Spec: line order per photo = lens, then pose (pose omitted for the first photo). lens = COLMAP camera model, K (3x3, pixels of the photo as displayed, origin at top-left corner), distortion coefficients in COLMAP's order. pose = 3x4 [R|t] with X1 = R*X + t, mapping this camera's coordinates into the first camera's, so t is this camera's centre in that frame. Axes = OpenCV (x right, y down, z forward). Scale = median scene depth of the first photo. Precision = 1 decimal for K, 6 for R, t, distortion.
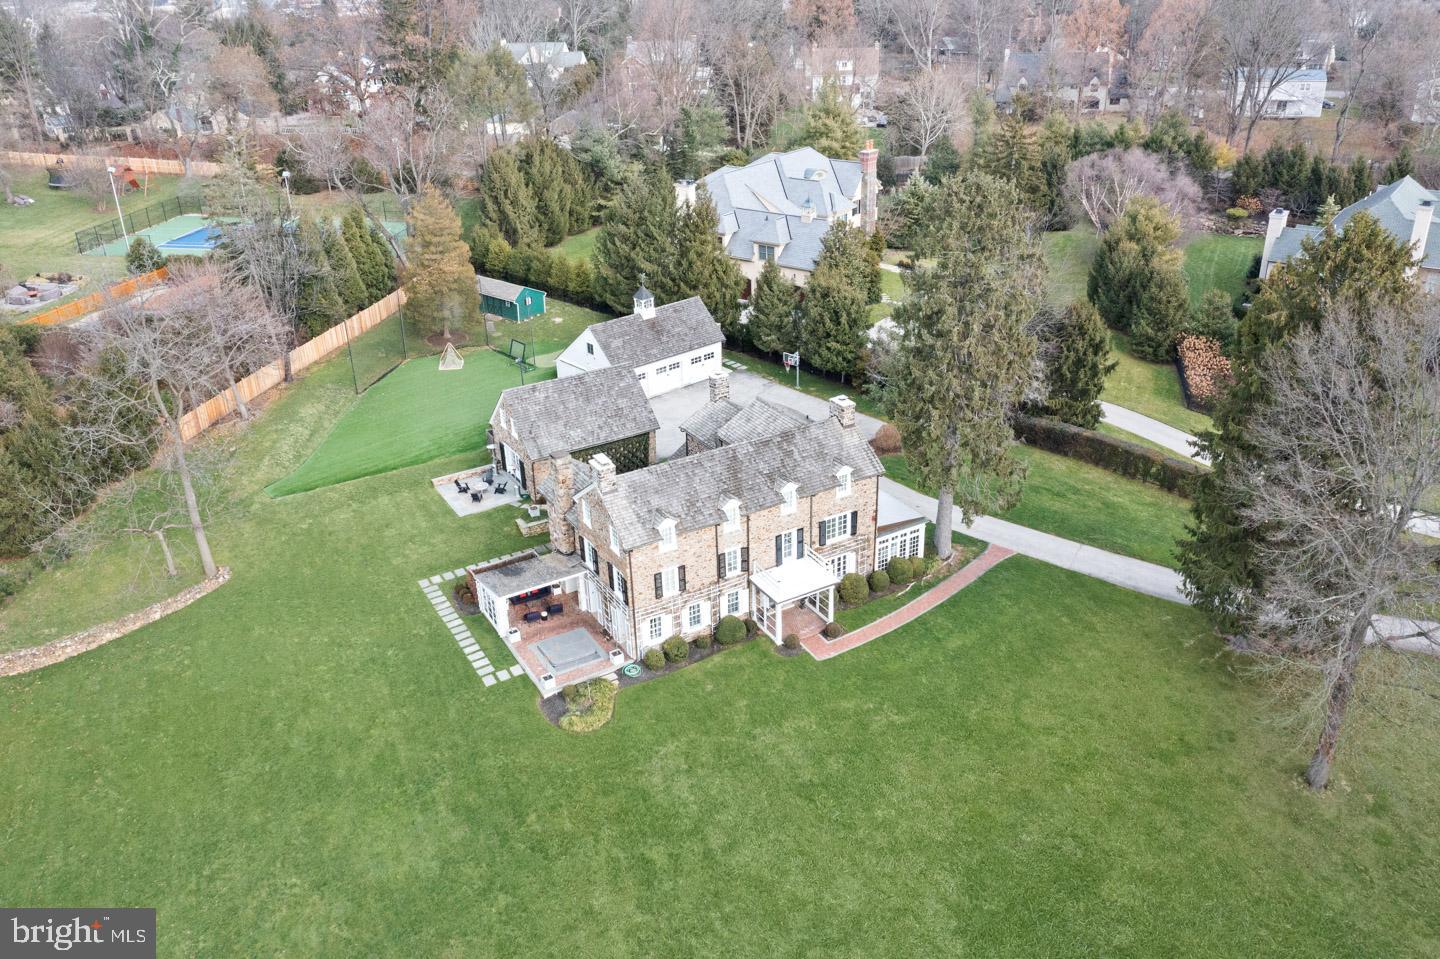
lens RADIAL K [[1144.3, 0, 720.0], [0, 1144.3, 479.5], [0, 0, 1]] dist [-0.002540, -0.001751]
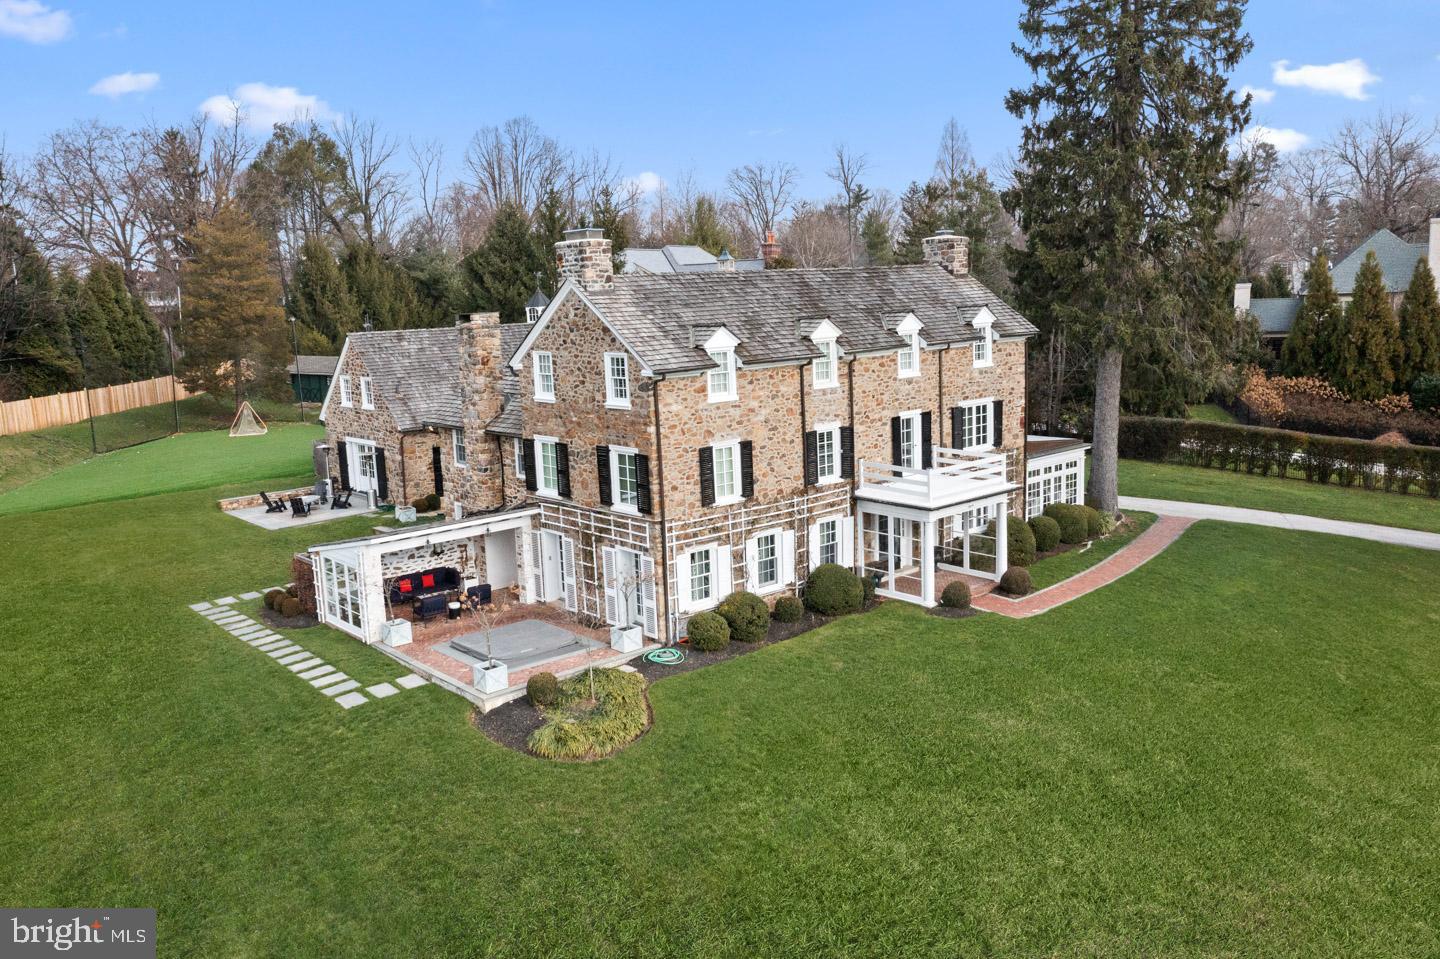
lens RADIAL K [[1144.3, 0, 720.0], [0, 1144.3, 479.5], [0, 0, 1]] dist [-0.002540, -0.001751]
pose [[0.982689, -0.043254, 0.180141, -0.132010], [0.093520, 0.955197, -0.280807, 0.224660], [-0.159924, 0.292793, 0.942707, 0.510363]]
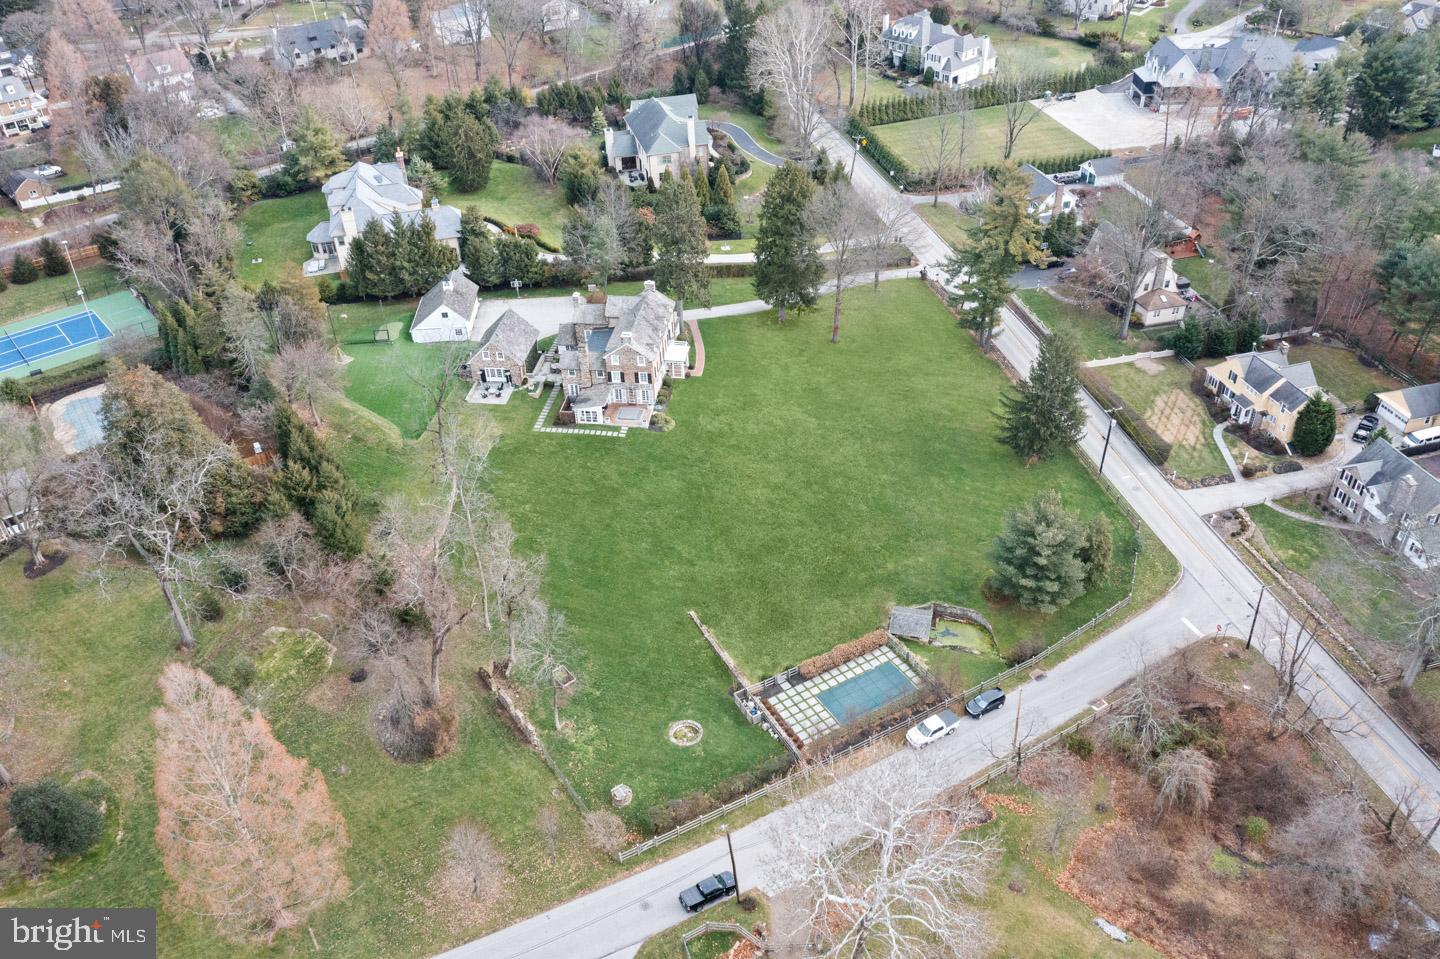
lens RADIAL K [[1144.3, 0, 720.0], [0, 1144.3, 479.5], [0, 0, 1]] dist [-0.002540, -0.001751]
pose [[0.602784, -0.448457, 0.659952, -1.681248], [0.350161, 0.891884, 0.286234, -0.356807], [-0.716965, 0.058552, 0.694646, -0.821833]]
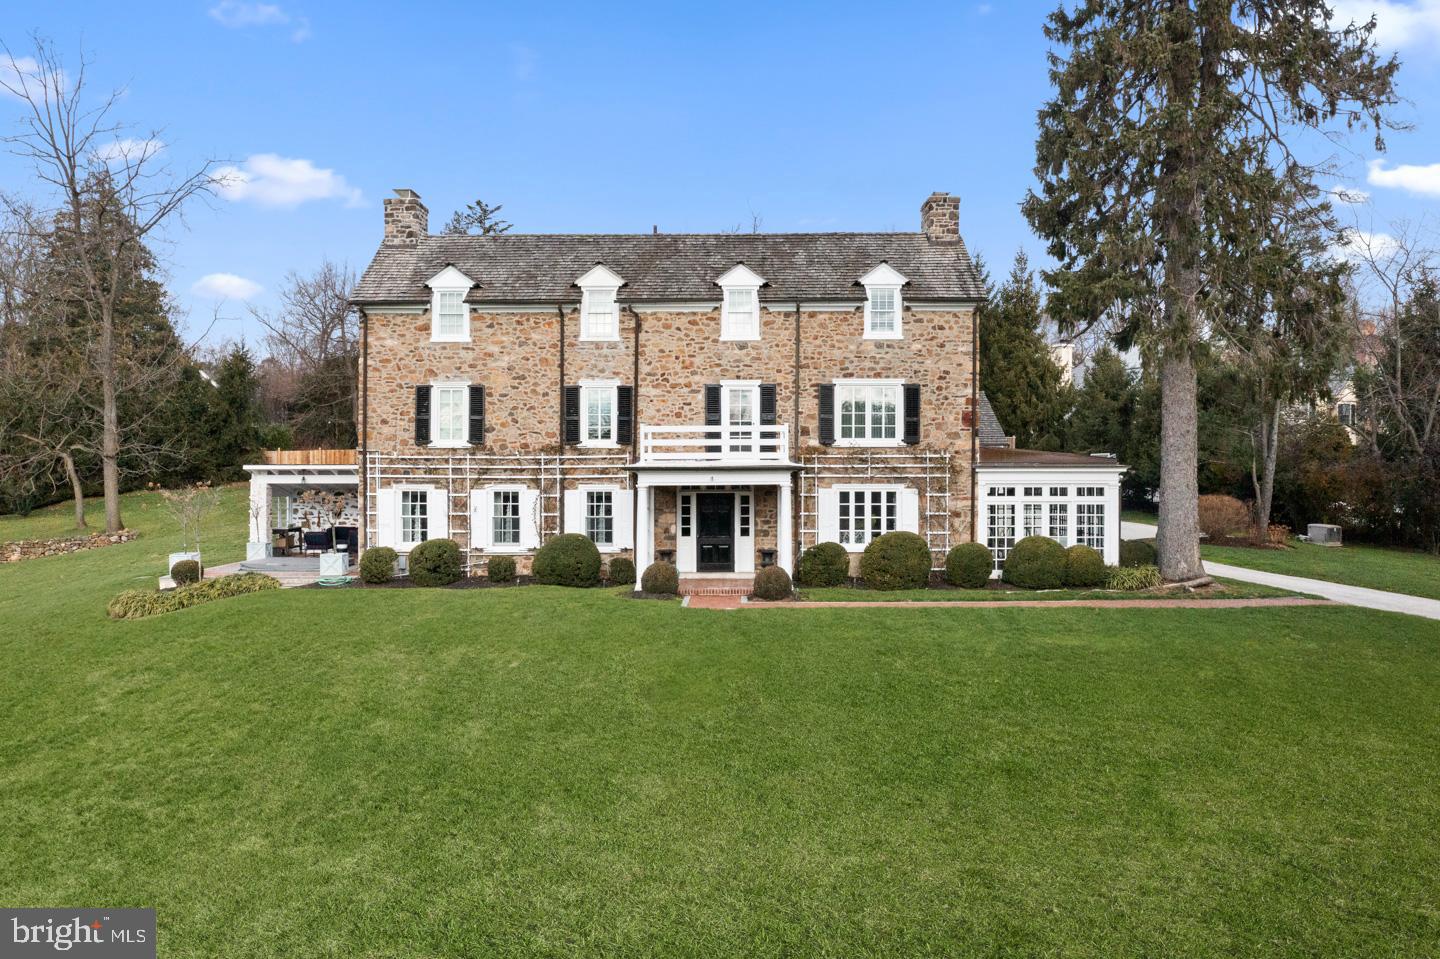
lens RADIAL K [[1144.3, 0, 720.0], [0, 1144.3, 479.5], [0, 0, 1]] dist [-0.002540, -0.001751]
pose [[0.858377, 0.036022, -0.511752, 0.297188], [-0.245442, 0.904795, -0.347999, 0.247922], [0.450496, 0.424320, 0.785497, 0.654759]]
